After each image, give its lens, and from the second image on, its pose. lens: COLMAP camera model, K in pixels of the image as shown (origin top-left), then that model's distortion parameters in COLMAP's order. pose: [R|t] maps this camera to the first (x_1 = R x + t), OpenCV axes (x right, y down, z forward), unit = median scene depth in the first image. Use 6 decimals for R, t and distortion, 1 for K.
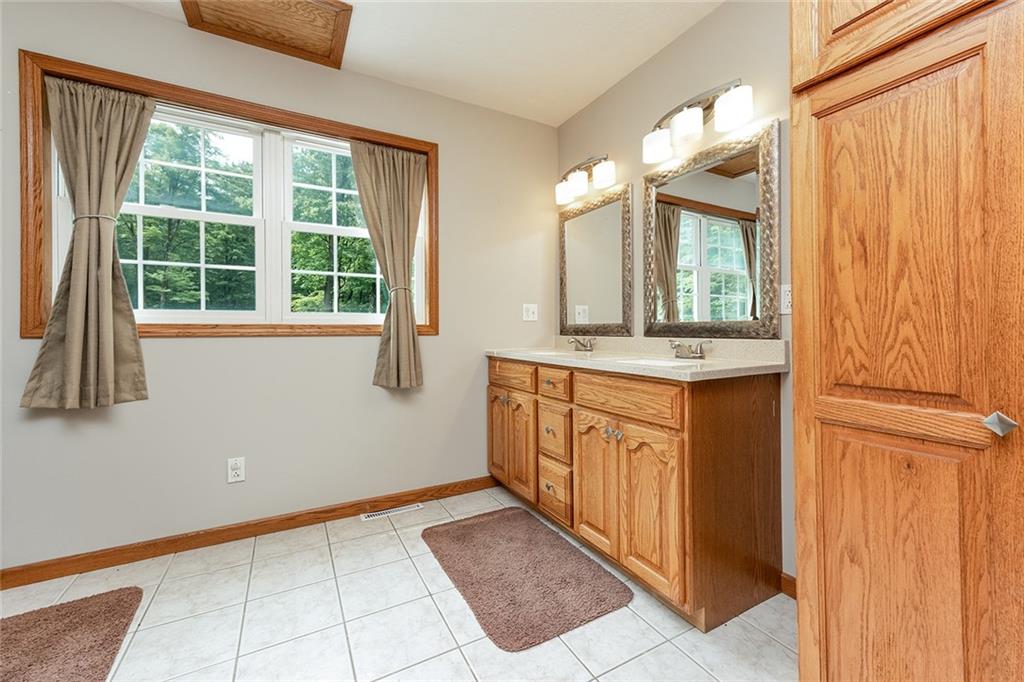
lens RADIAL K [[408.0, 0, 512.4], [0, 408.0, 330.3], [0, 0, 1]] dist [-0.008838, 0.000485]
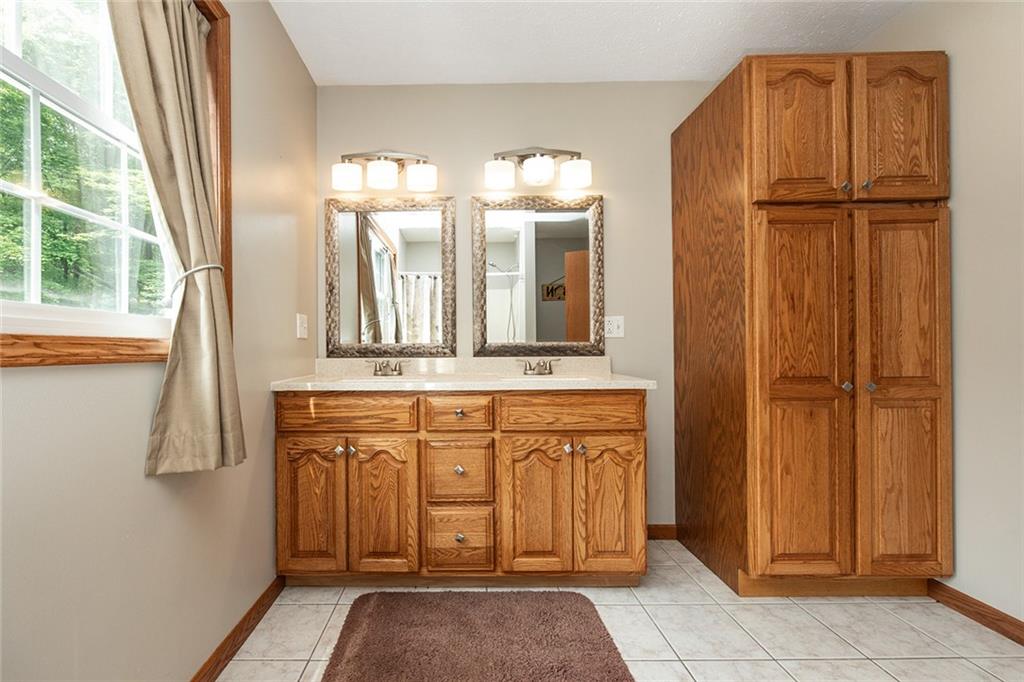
lens RADIAL K [[408.0, 0, 512.7], [0, 408.0, 346.3], [0, 0, 1]] dist [-0.008838, 0.000485]
pose [[0.505577, -0.003549, 0.862774, -0.667994], [0.012654, 0.999914, -0.003302, -0.006592], [-0.862689, 0.012587, 0.505579, 0.557773]]
